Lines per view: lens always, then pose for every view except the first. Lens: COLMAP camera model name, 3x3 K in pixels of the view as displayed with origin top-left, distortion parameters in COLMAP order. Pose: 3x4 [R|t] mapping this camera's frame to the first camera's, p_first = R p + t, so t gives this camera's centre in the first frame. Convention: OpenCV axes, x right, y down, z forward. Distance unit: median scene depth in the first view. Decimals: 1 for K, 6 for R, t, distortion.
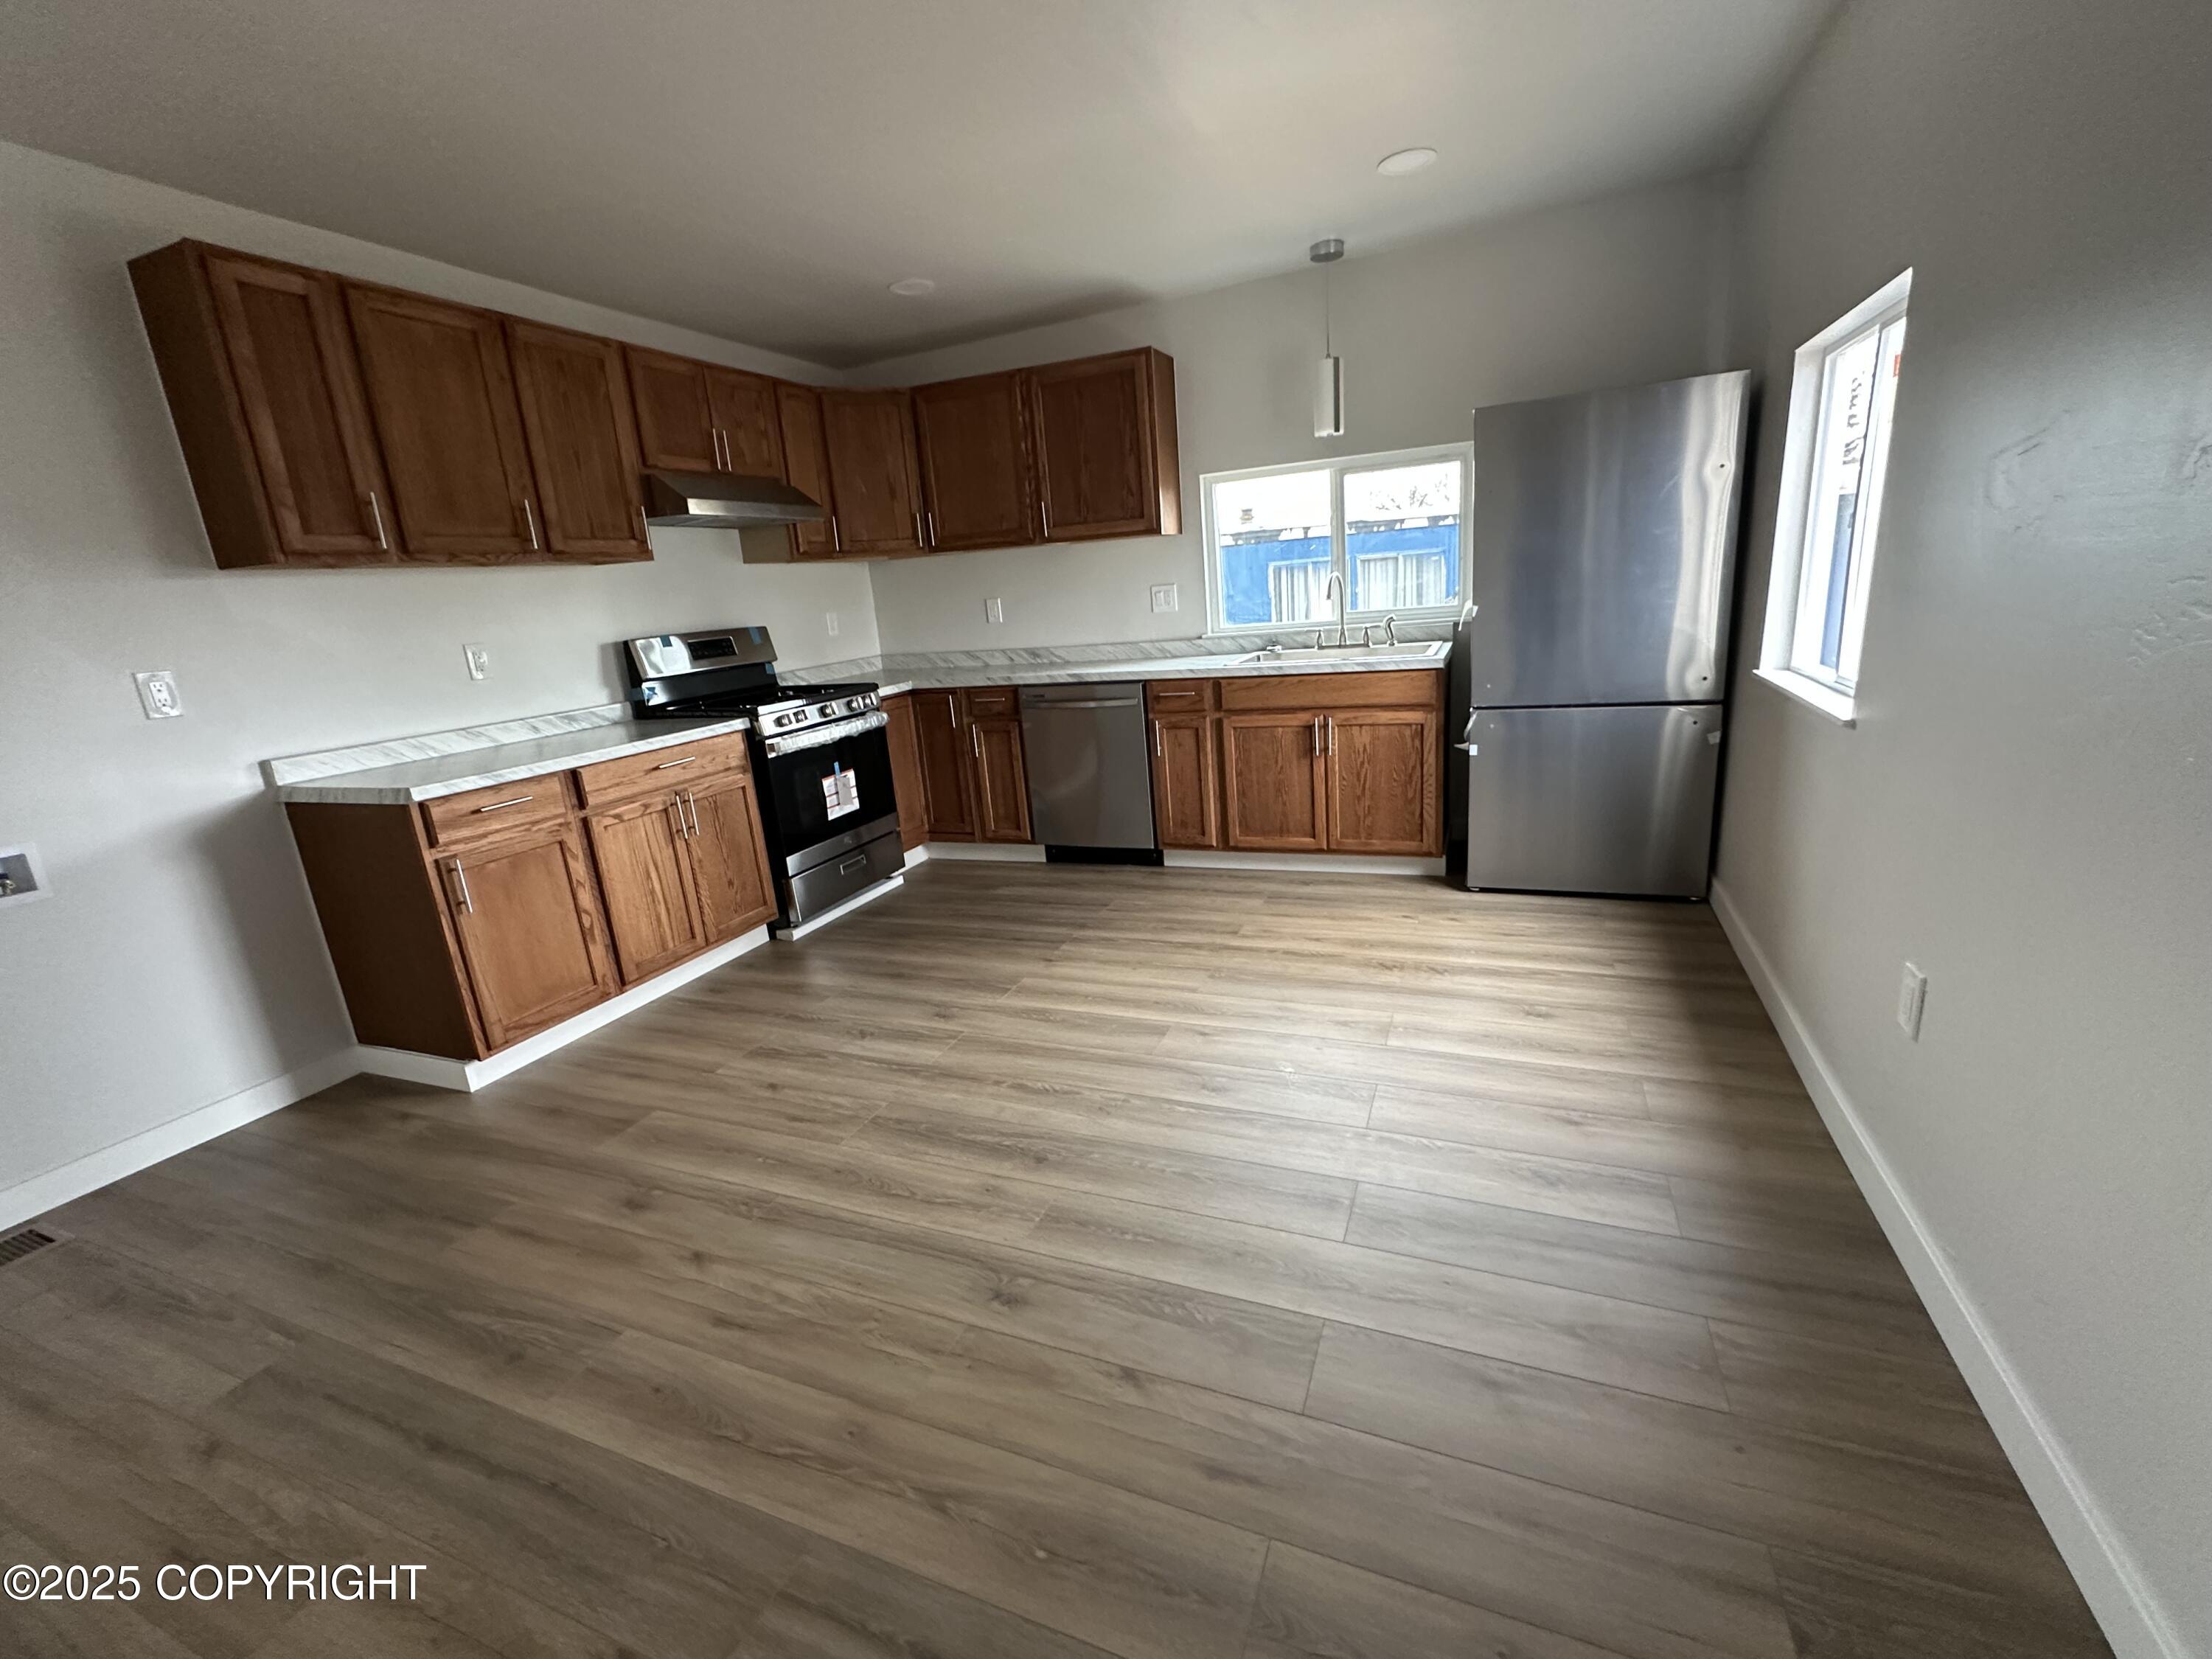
lens RADIAL K [[938.4, 0, 1103.7], [0, 938.4, 820.4], [0, 0, 1]] dist [0.000346, 0.000175]
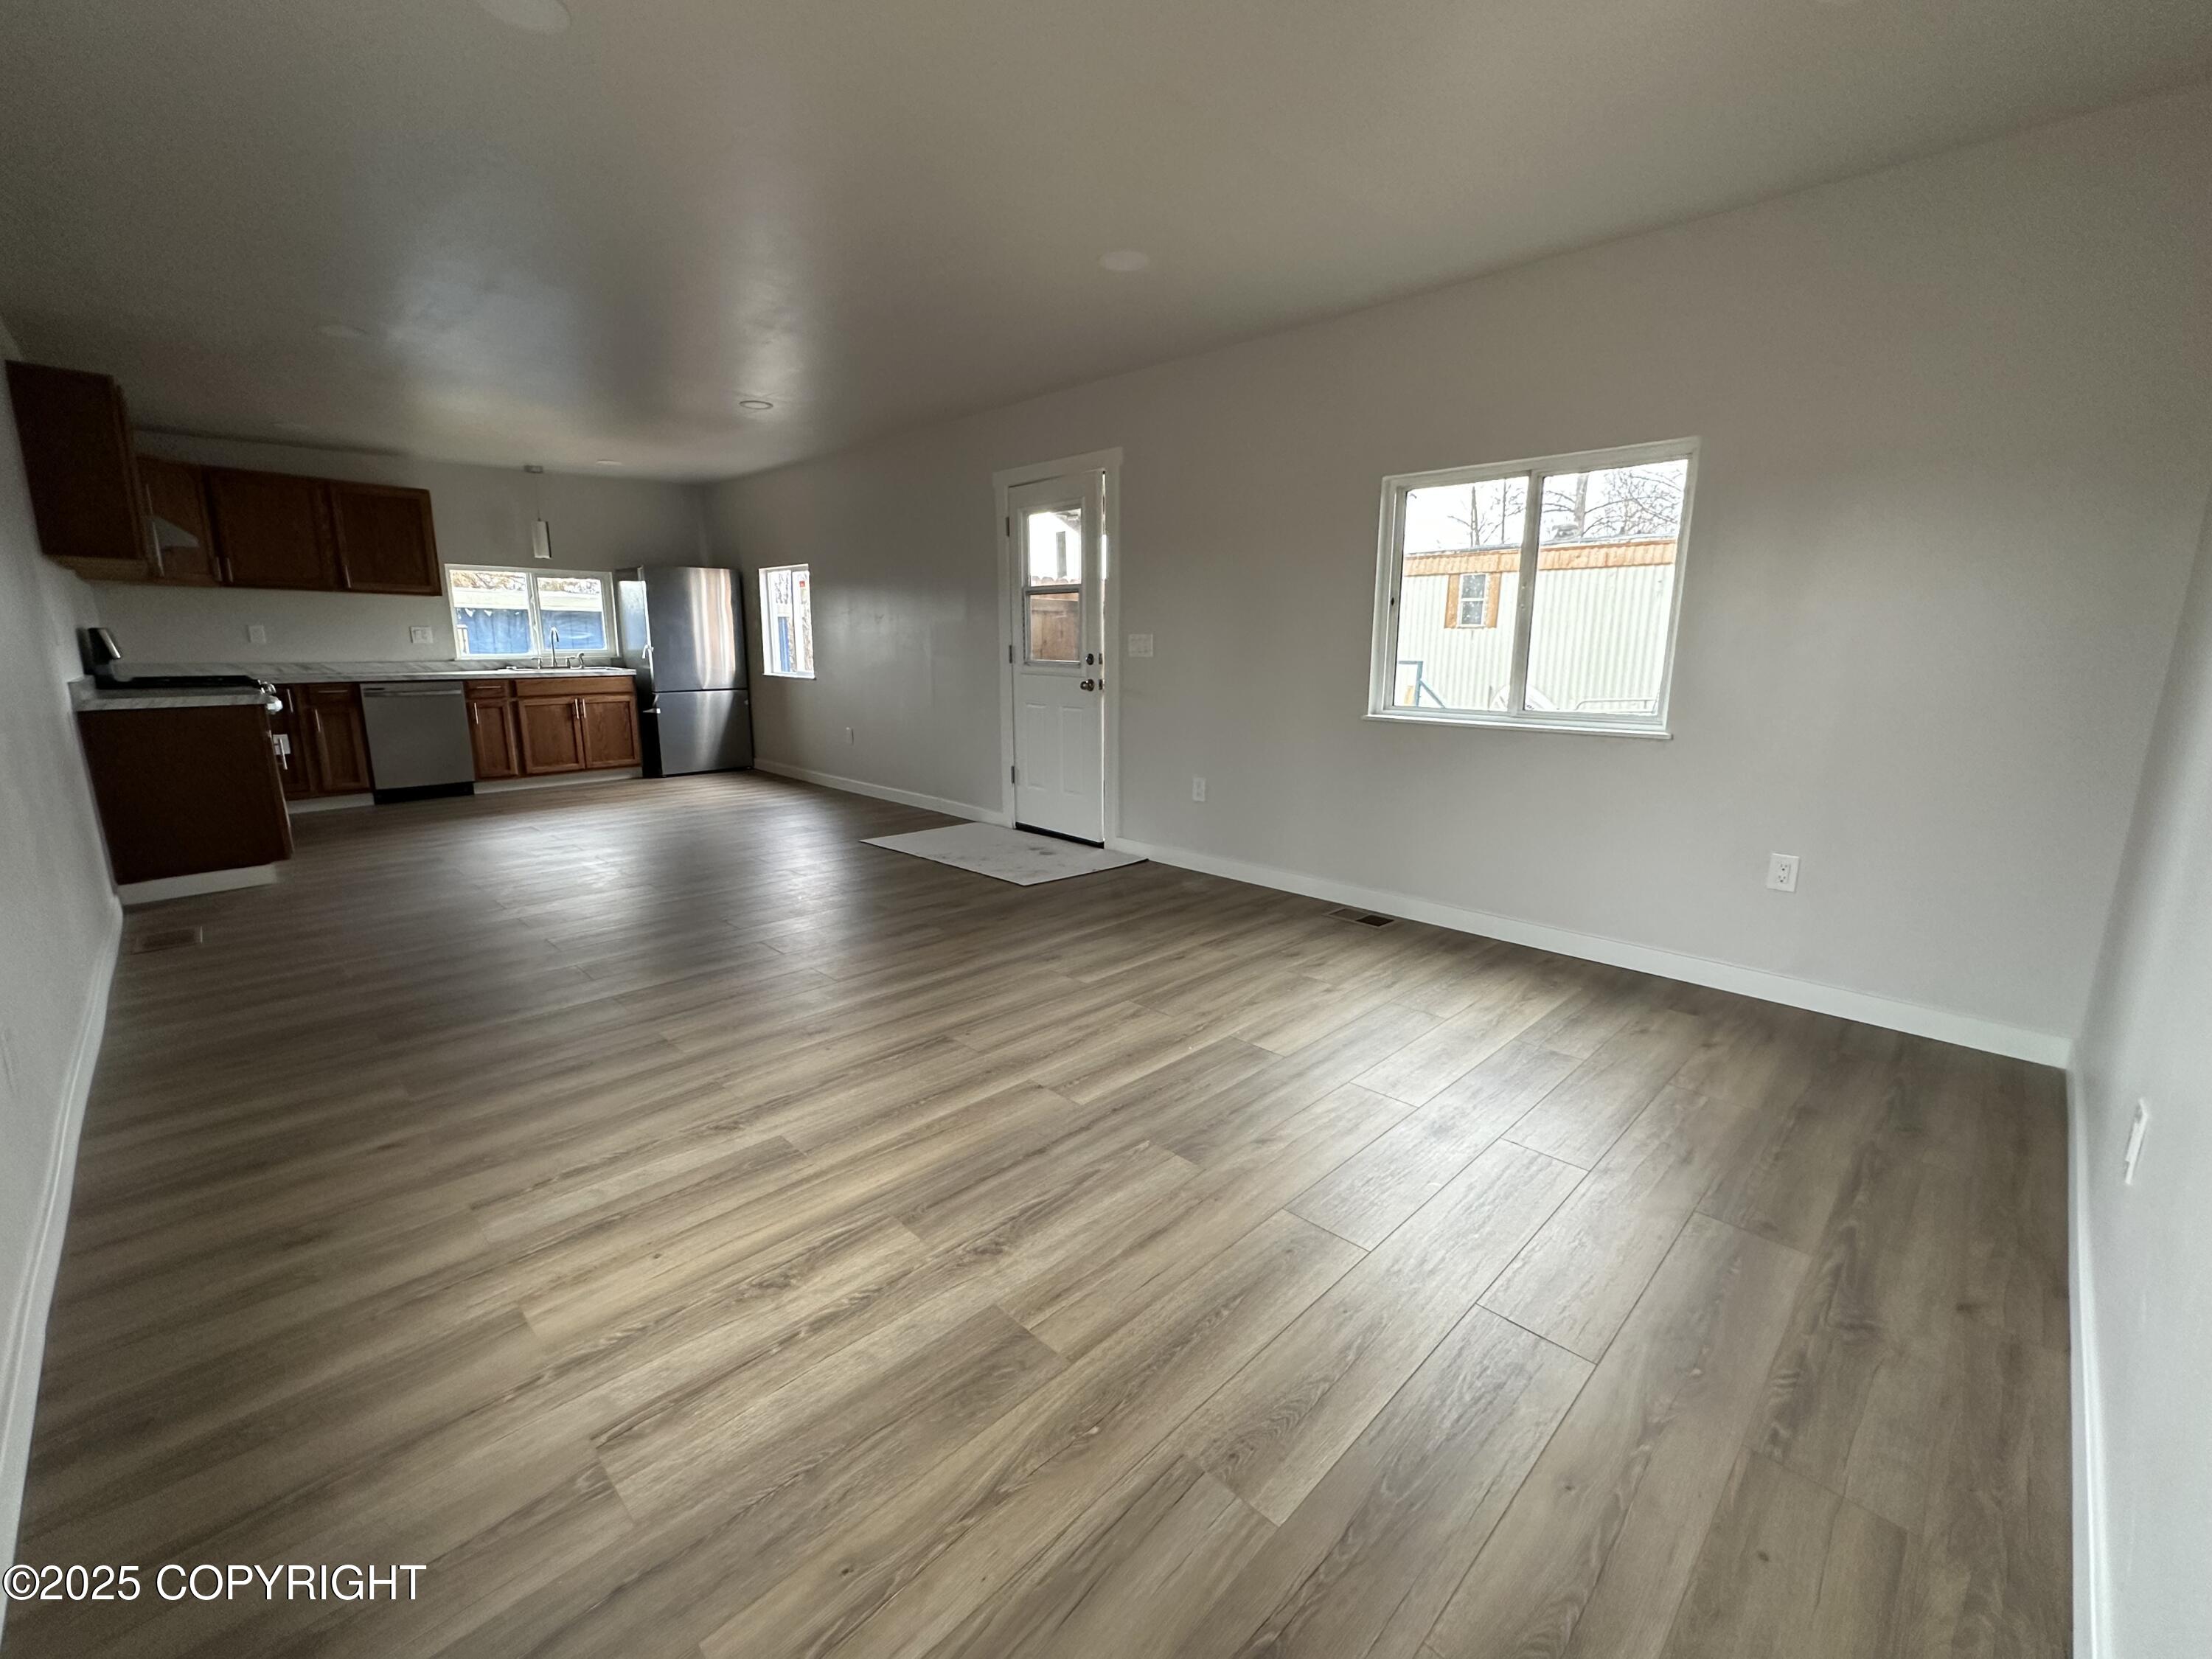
lens RADIAL K [[938.4, 0, 1107.4], [0, 938.4, 830.4], [0, 0, 1]] dist [0.000346, 0.000175]
pose [[0.365656, -0.105956, 0.924699, -1.089715], [0.199642, 0.979304, 0.033268, 0.285185], [-0.909087, 0.172444, 0.379242, -0.650127]]
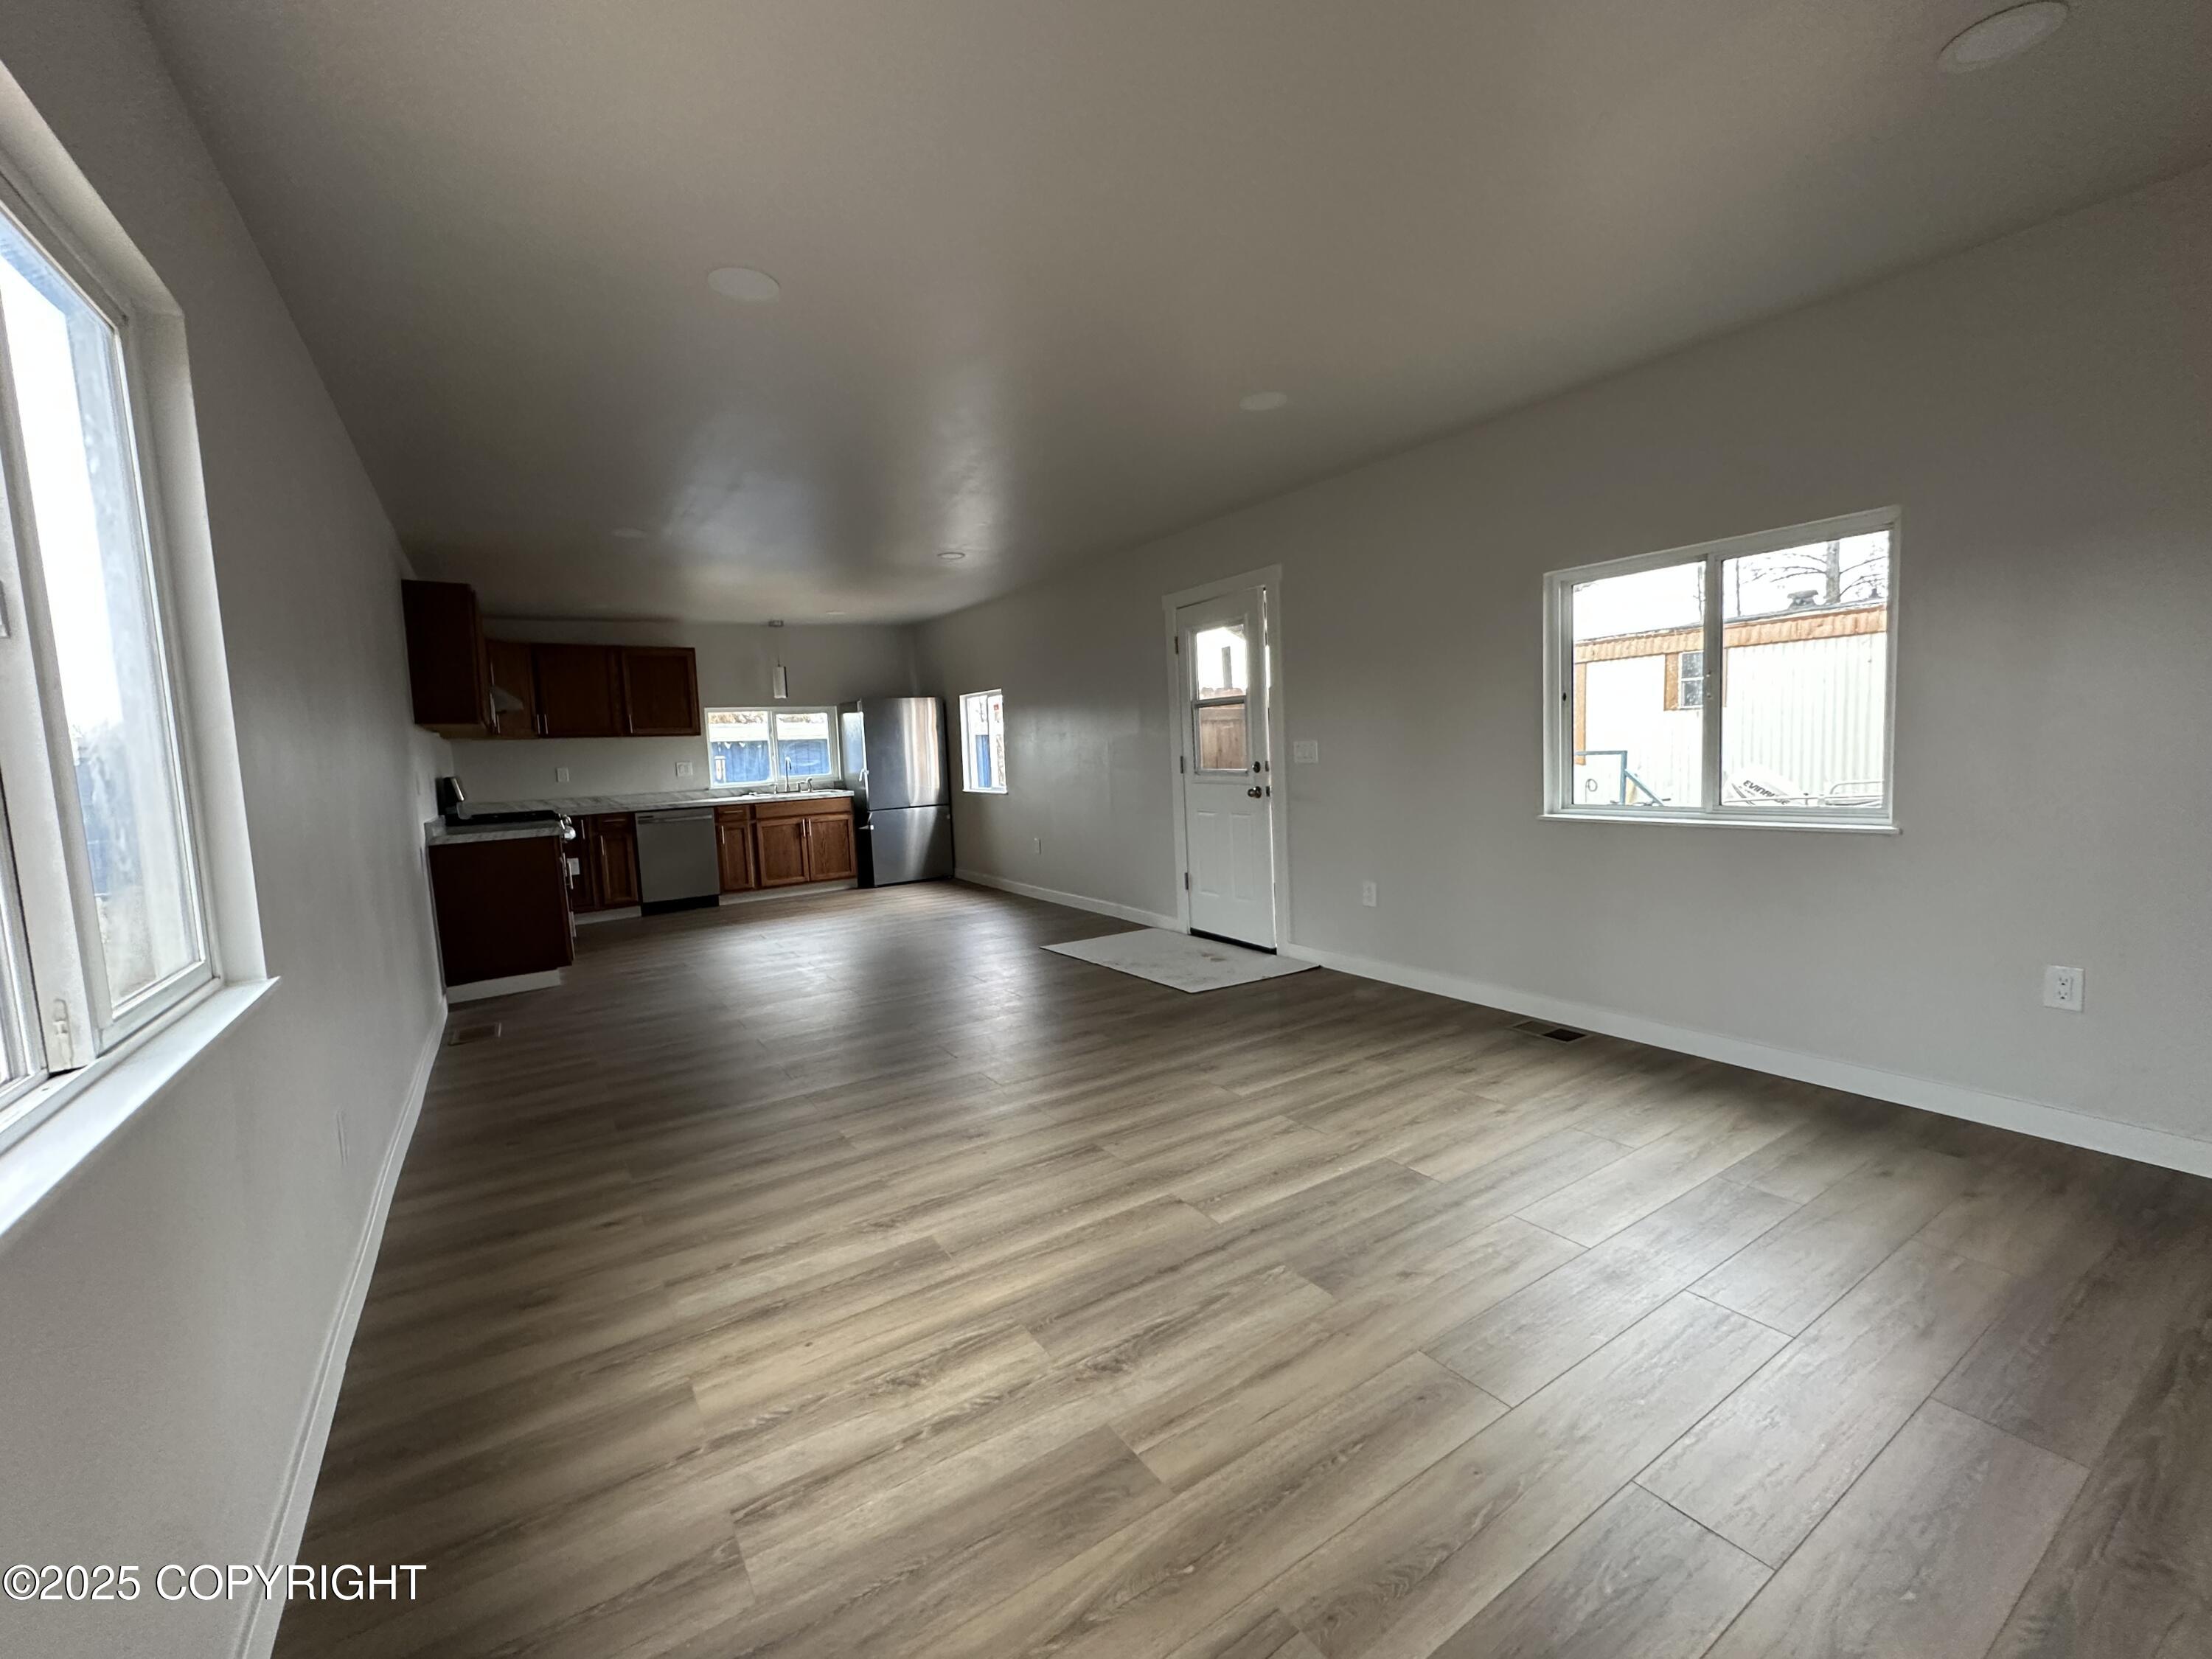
lens RADIAL K [[938.4, 0, 1105.6], [0, 938.4, 830.4], [0, 0, 1]] dist [0.000346, 0.000175]
pose [[0.556056, -0.020981, 0.830880, -1.088457], [0.208017, 0.971379, -0.114684, 0.285338], [-0.804693, 0.236607, 0.544506, -0.700399]]
